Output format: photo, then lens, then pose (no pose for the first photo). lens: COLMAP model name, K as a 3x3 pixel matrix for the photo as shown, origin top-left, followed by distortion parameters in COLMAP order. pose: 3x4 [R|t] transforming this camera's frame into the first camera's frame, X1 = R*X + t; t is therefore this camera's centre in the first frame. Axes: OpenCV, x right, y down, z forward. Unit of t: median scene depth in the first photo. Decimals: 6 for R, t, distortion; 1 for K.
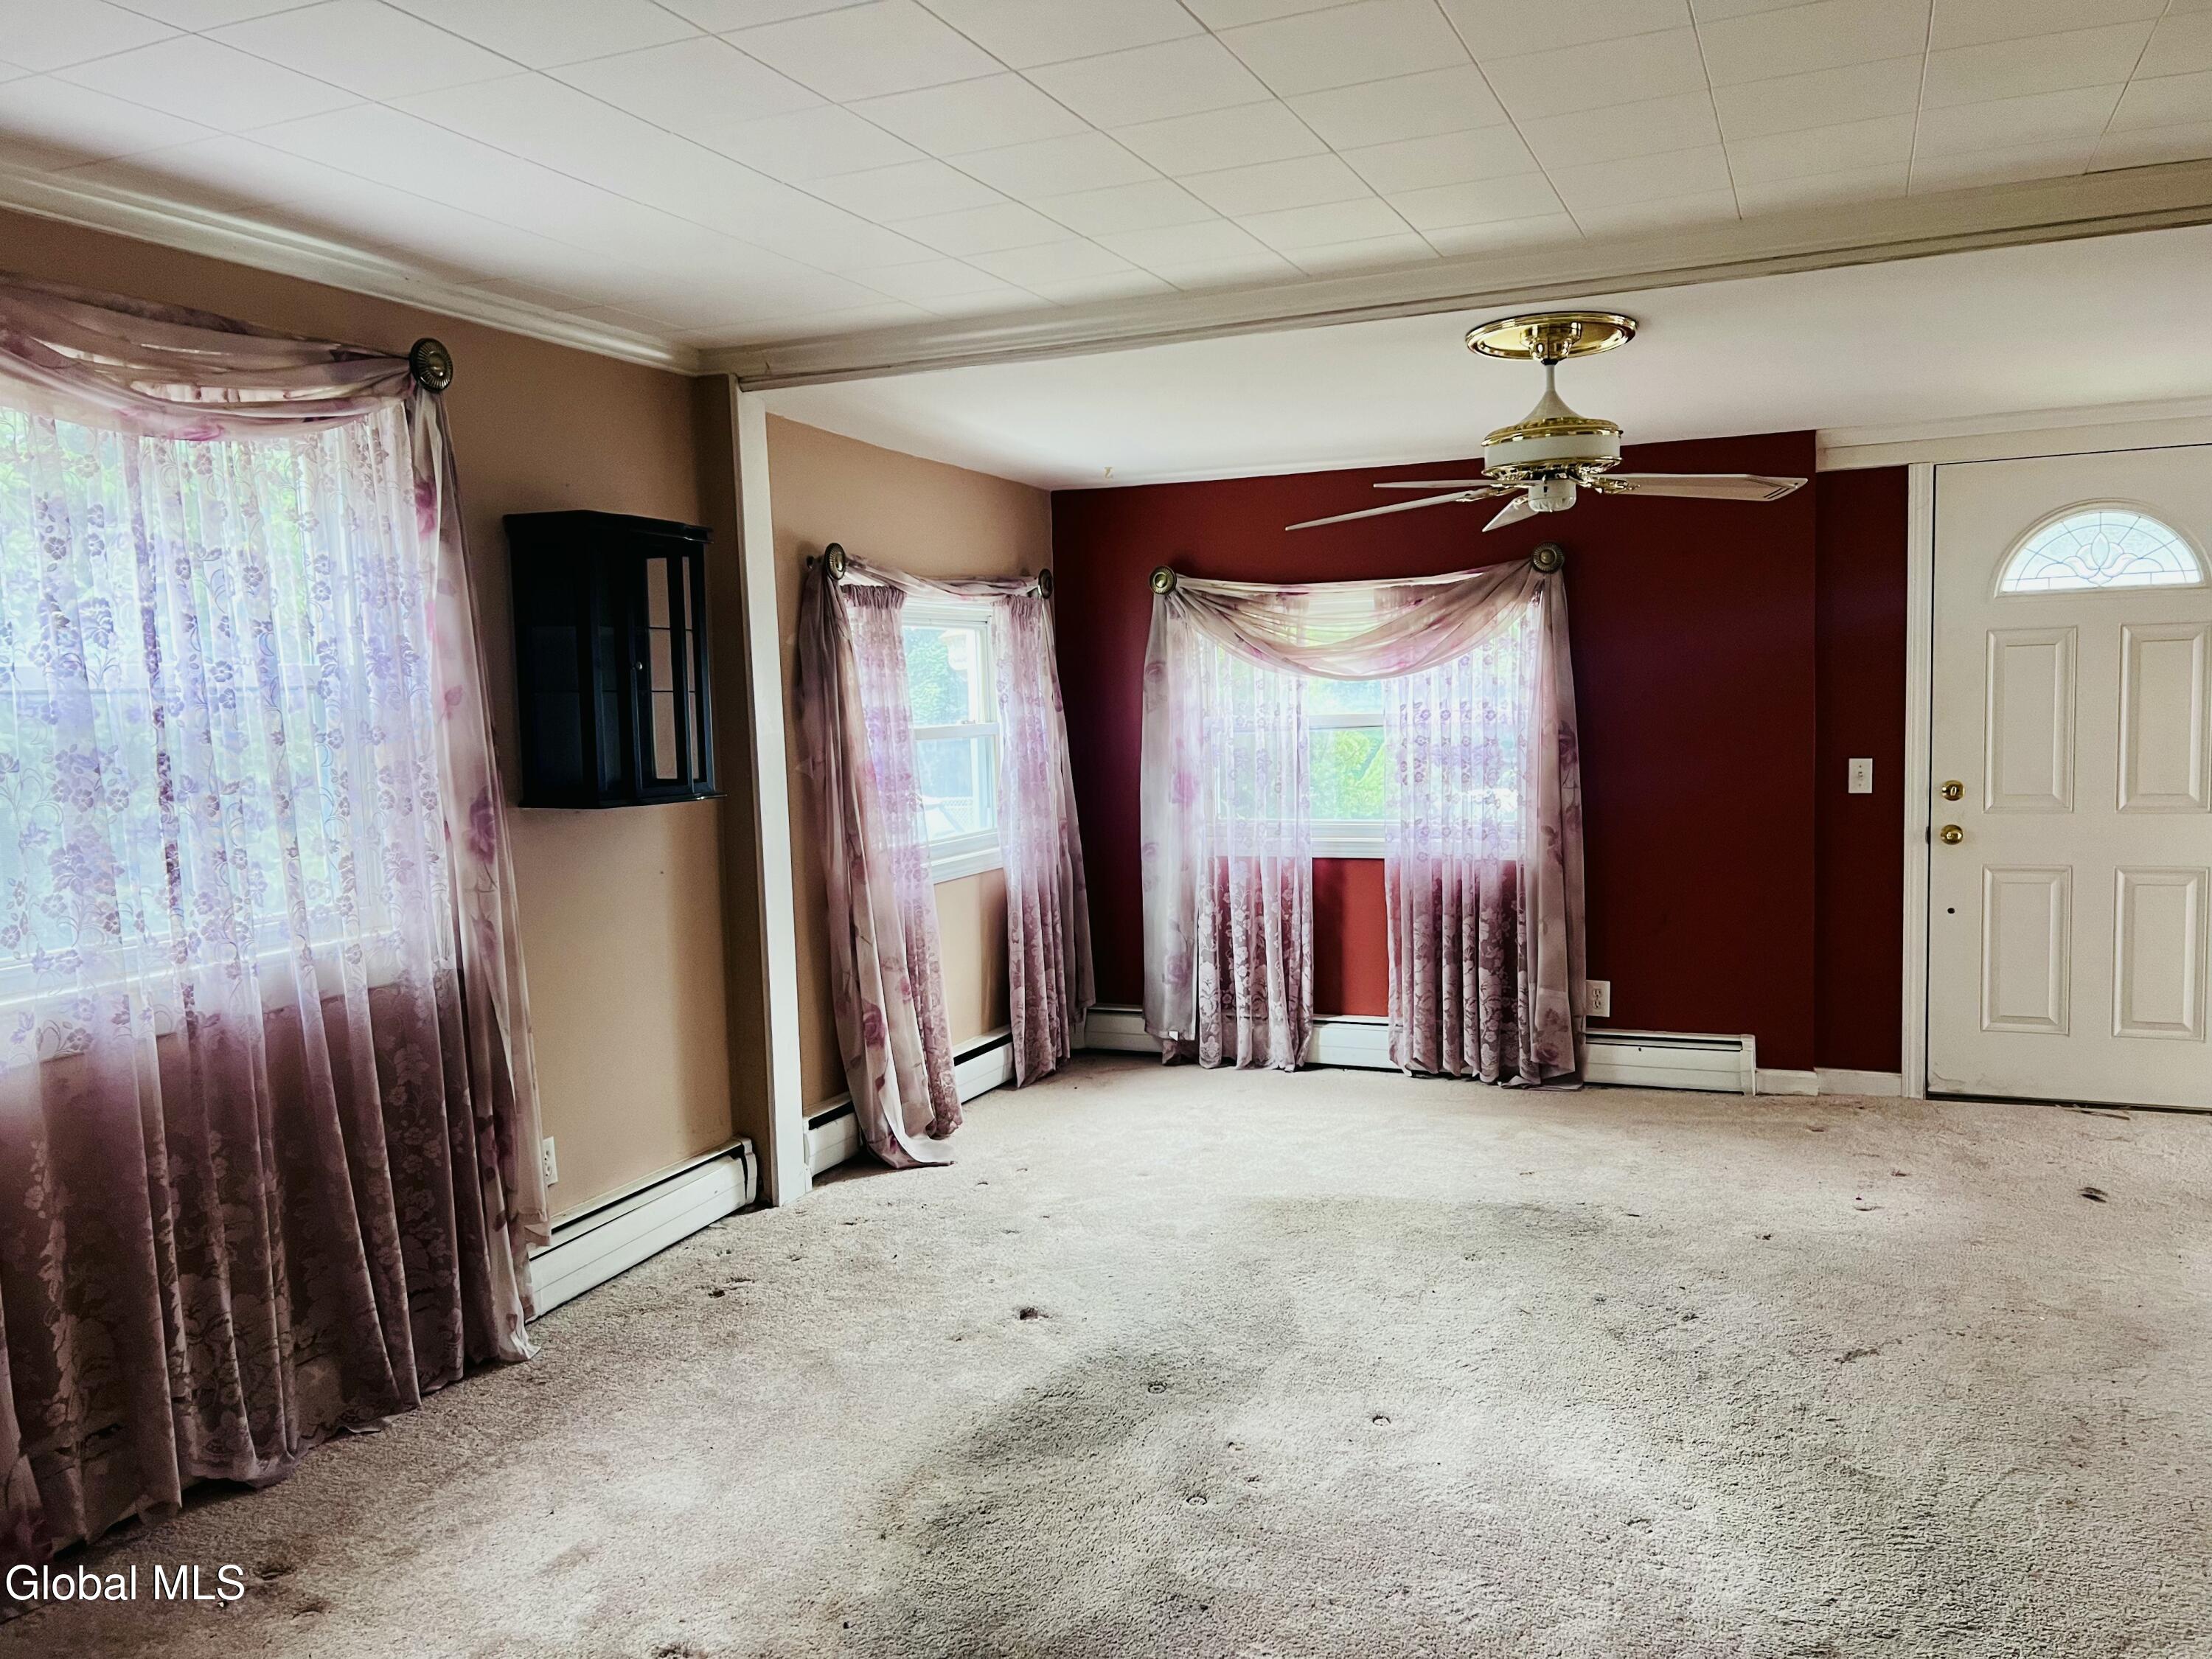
lens RADIAL K [[1642.9, 0, 1107.6], [0, 1642.9, 832.9], [0, 0, 1]] dist [0.040917, -0.049637]
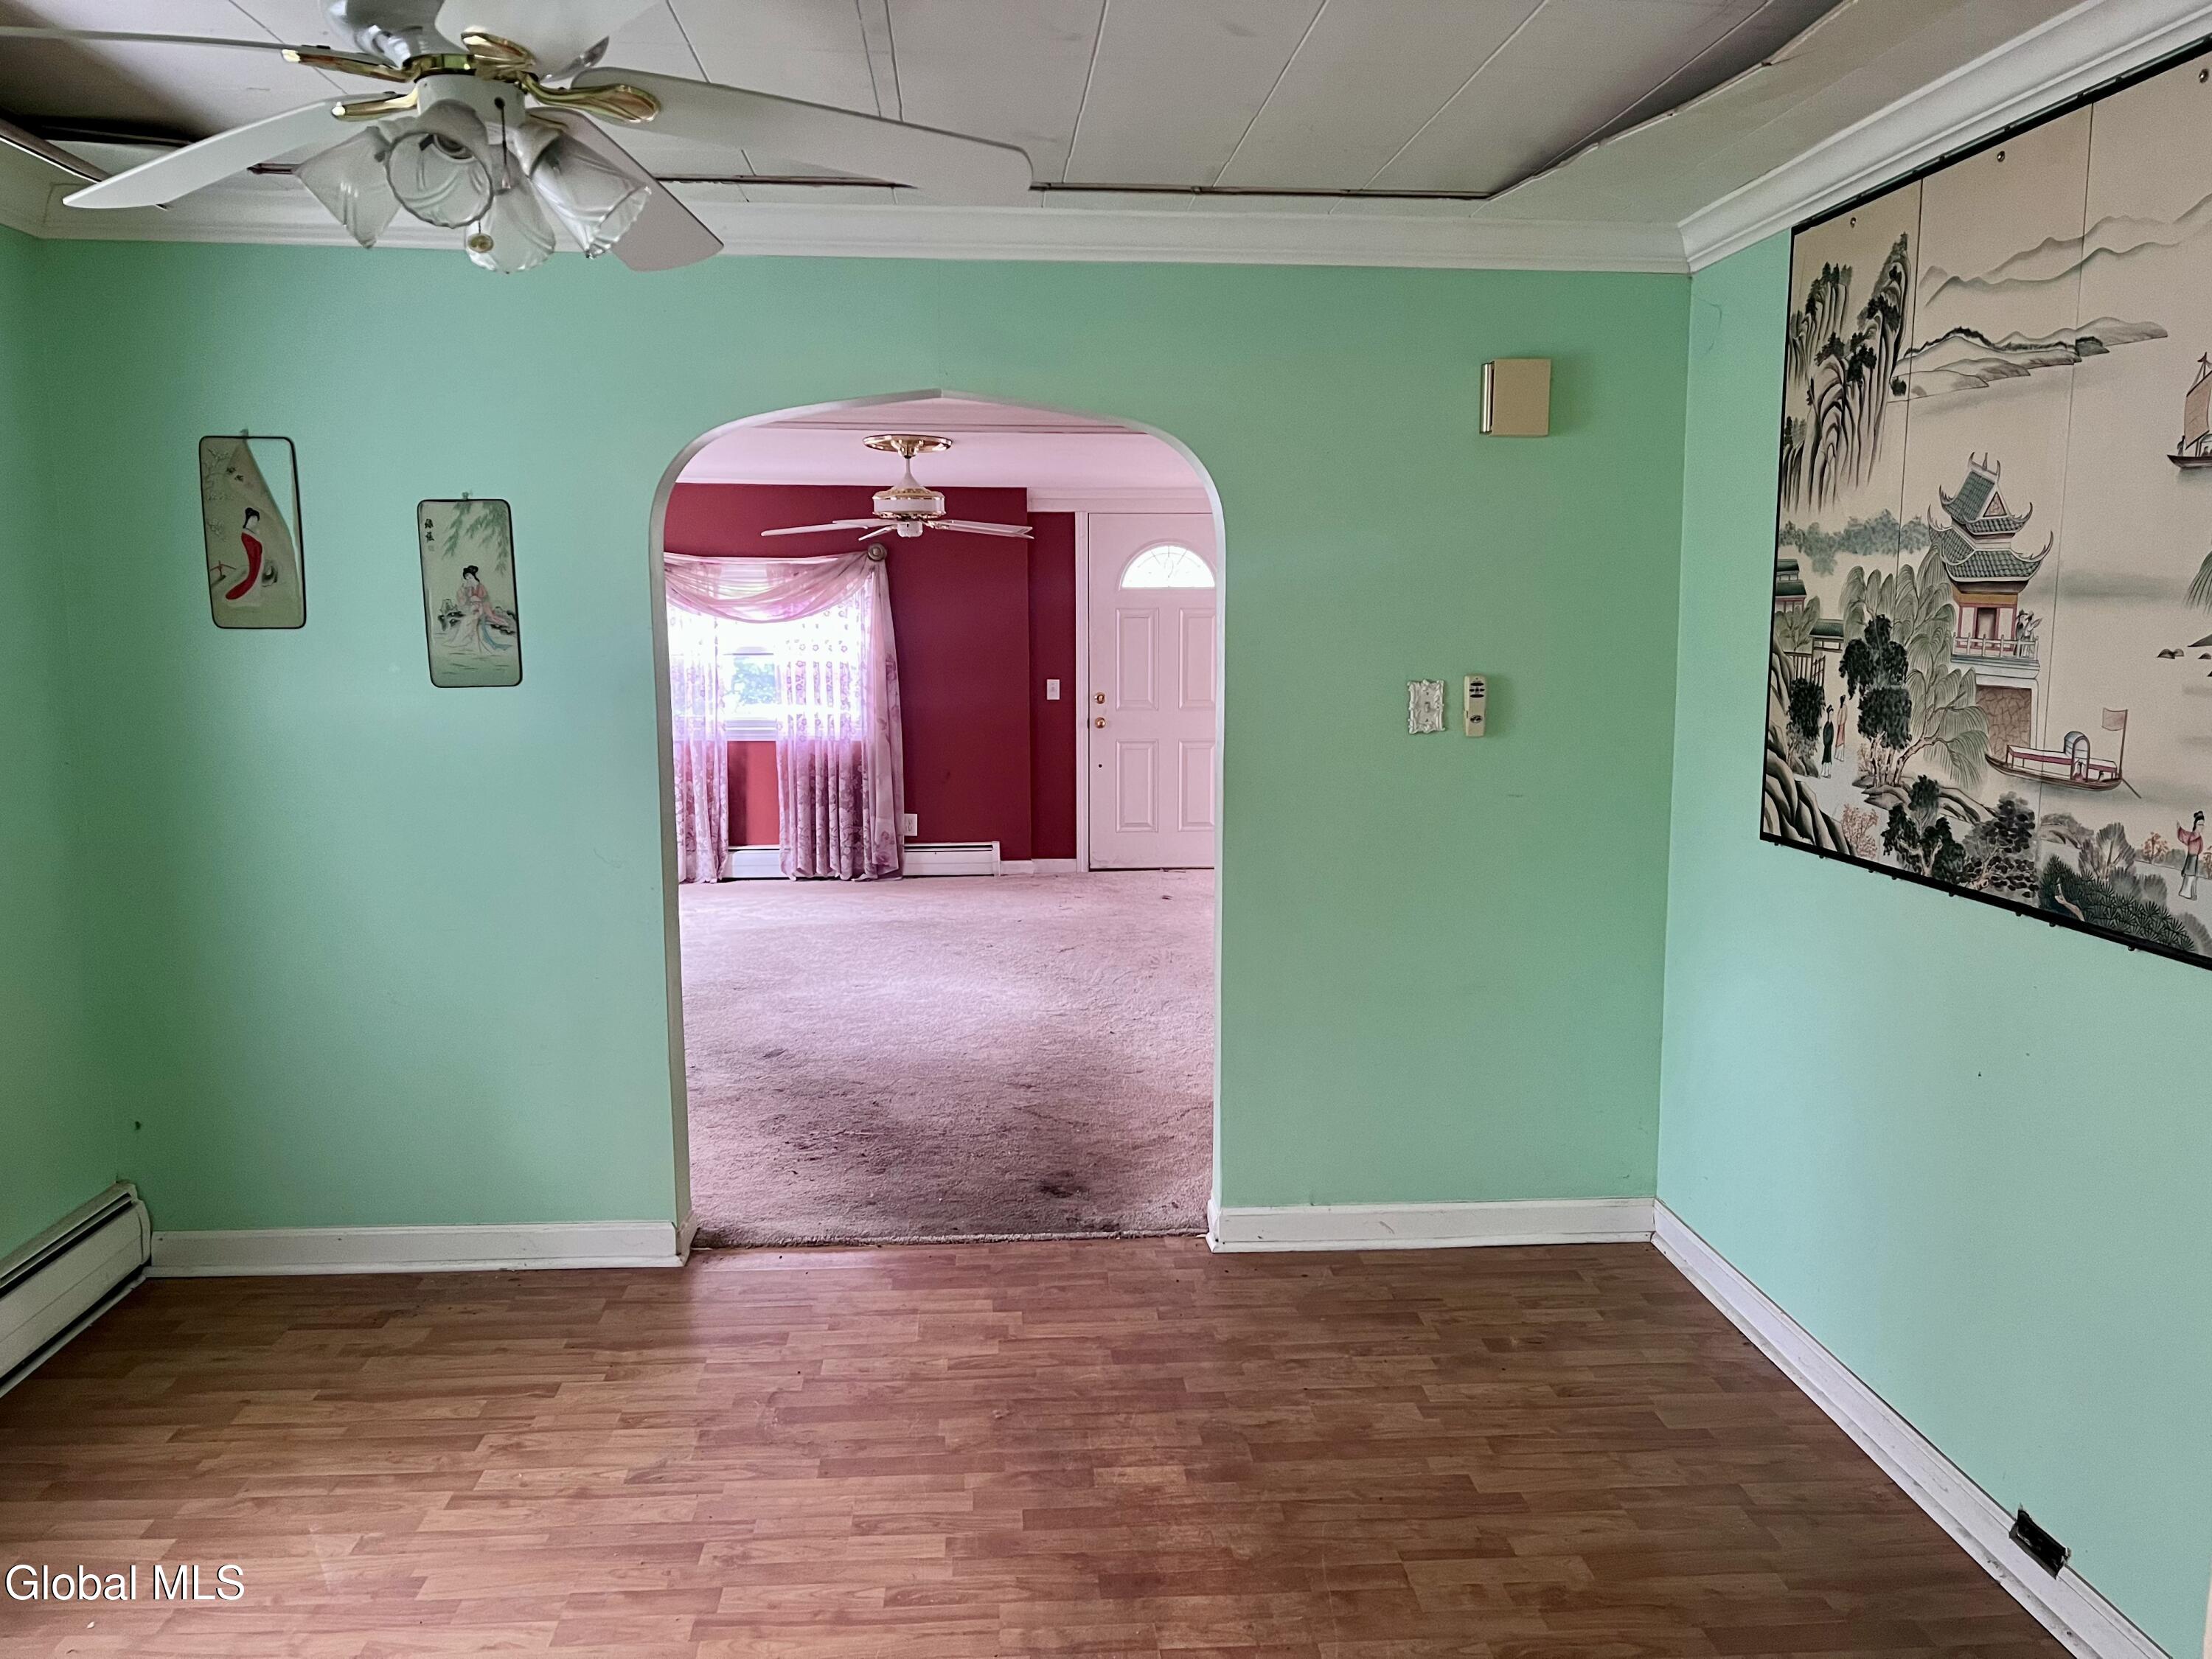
lens RADIAL K [[1642.9, 0, 1146.4], [0, 1642.9, 860.3], [0, 0, 1]] dist [0.040917, -0.049637]
pose [[0.875971, -0.035983, 0.481019, -0.286449], [0.012795, 0.998596, 0.051400, 0.055143], [-0.482194, -0.038870, 0.875202, -0.547626]]
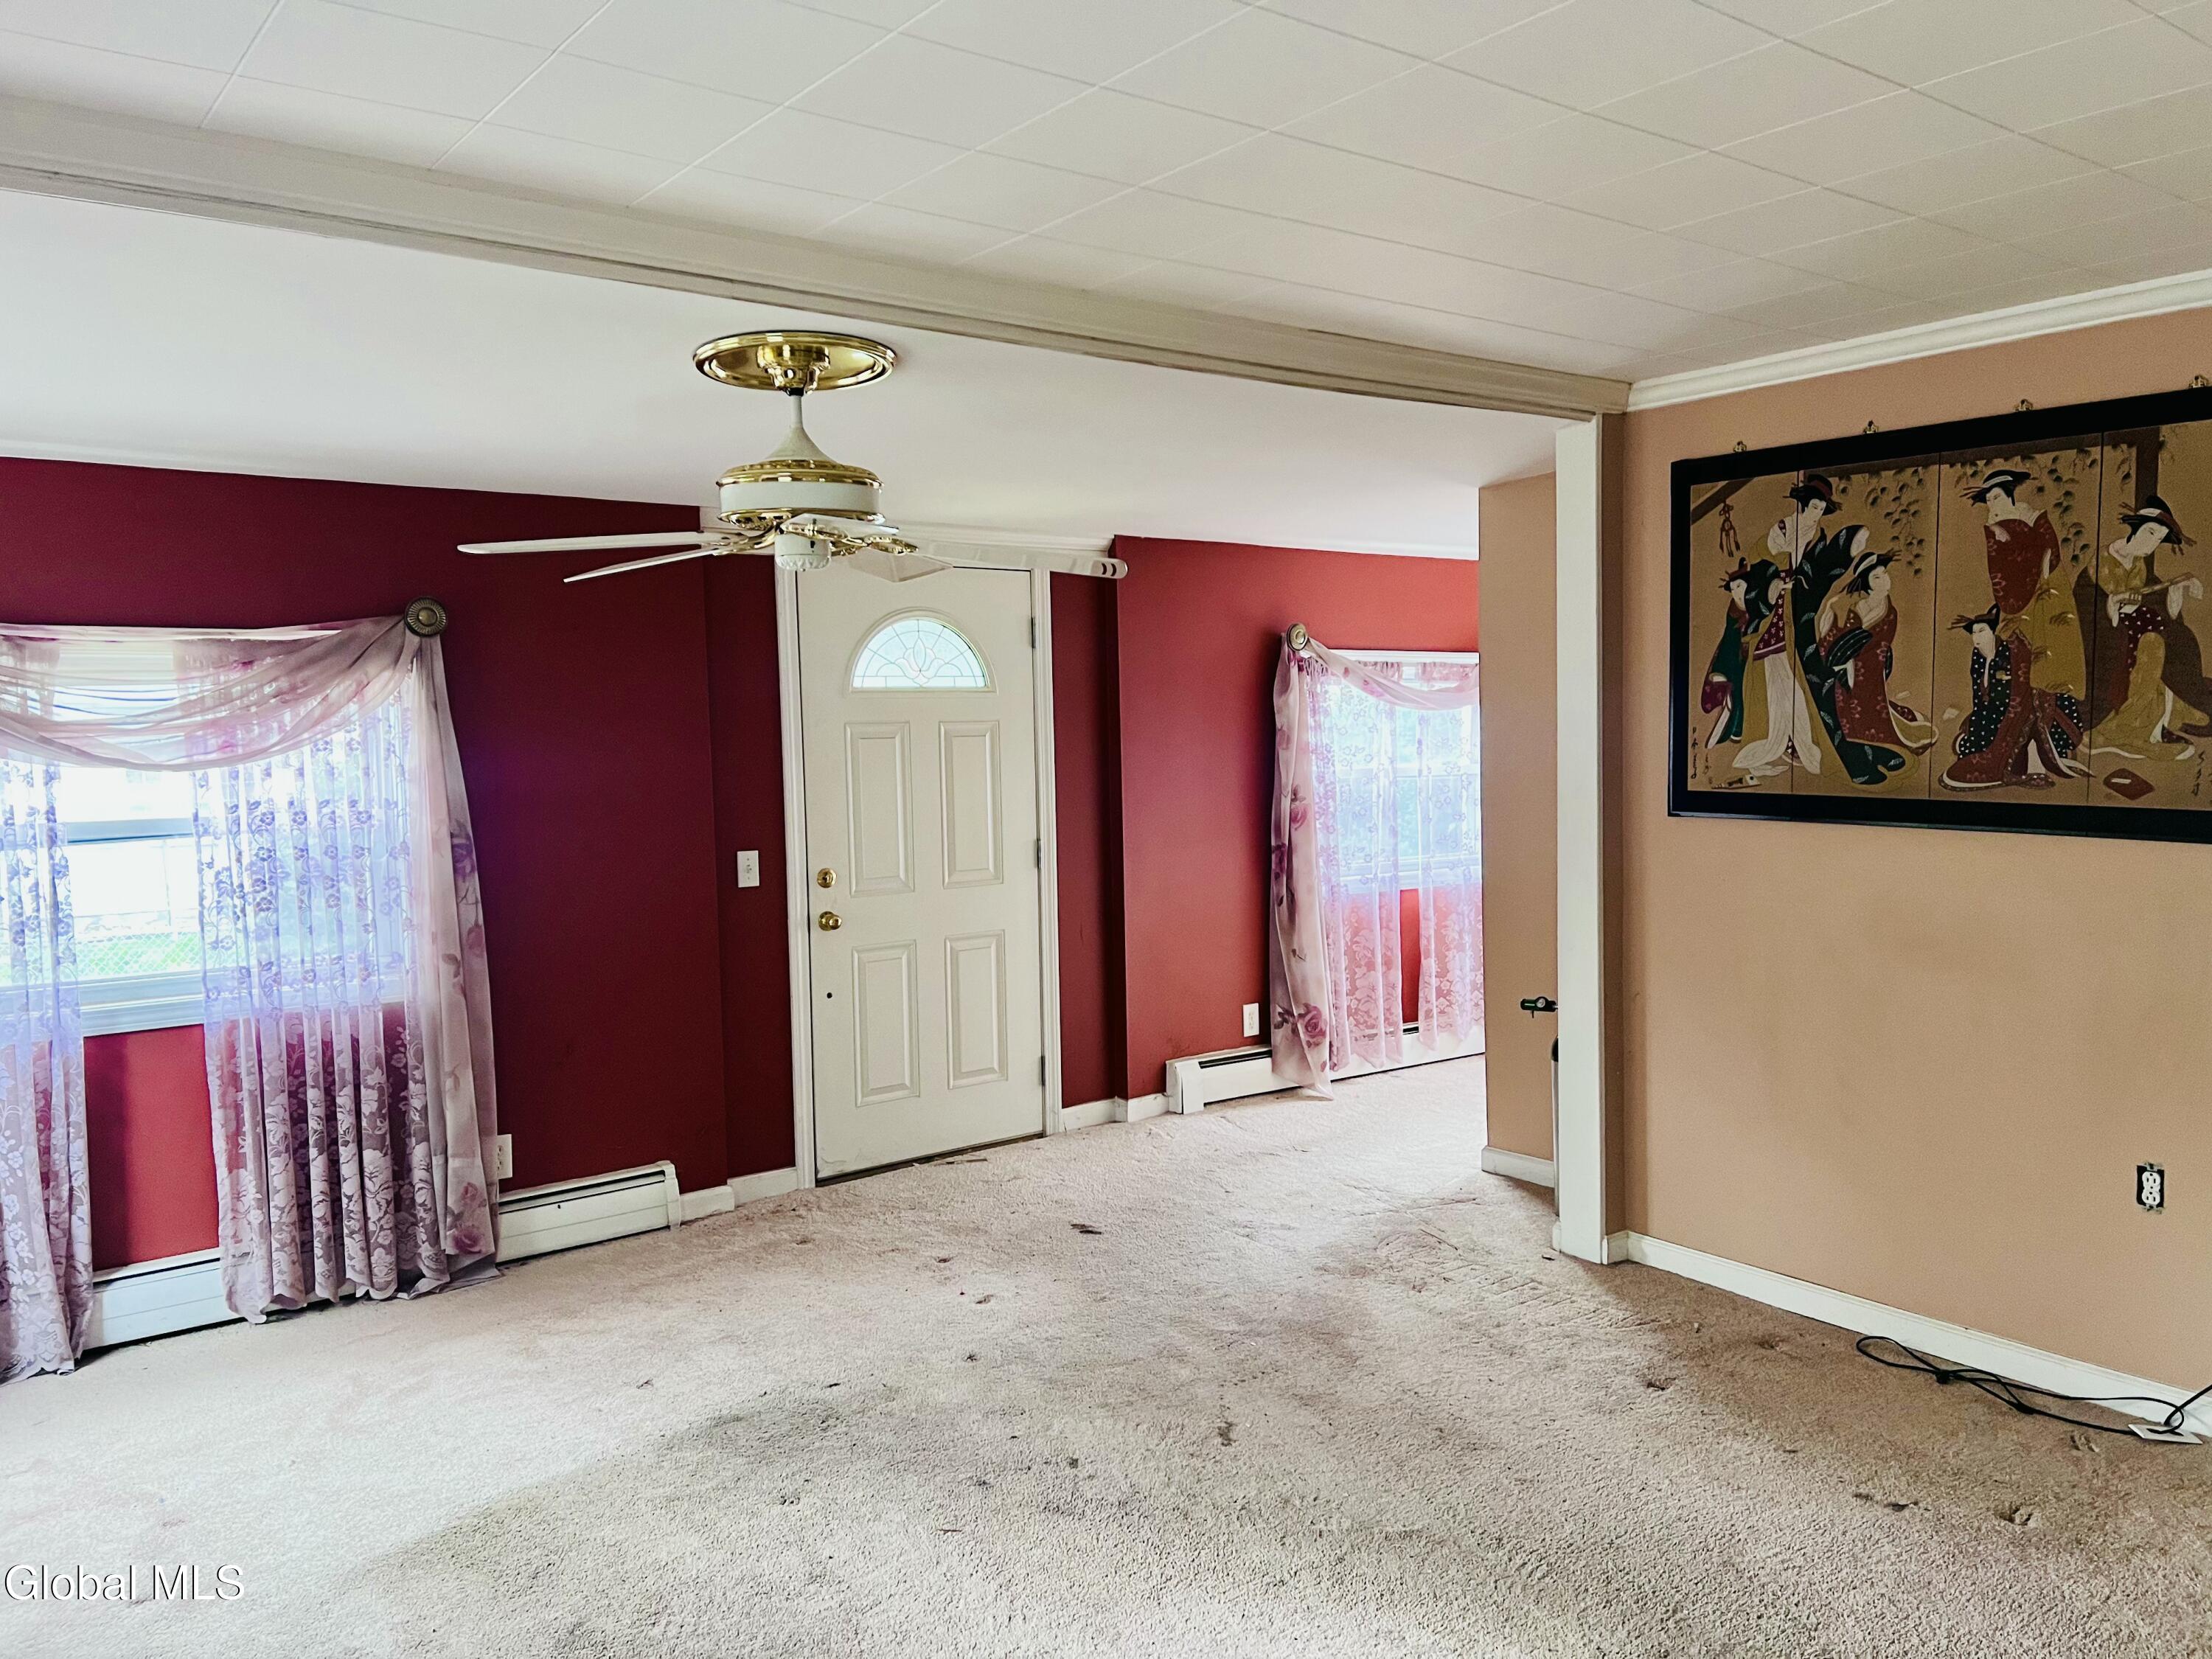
lens RADIAL K [[1642.9, 0, 1117.7], [0, 1642.9, 833.3], [0, 0, 1]] dist [0.040917, -0.049637]
pose [[0.479331, -0.035325, 0.876923, -0.274124], [0.083069, 0.996530, -0.005263, -0.030839], [-0.873694, 0.075368, 0.480602, 0.328215]]
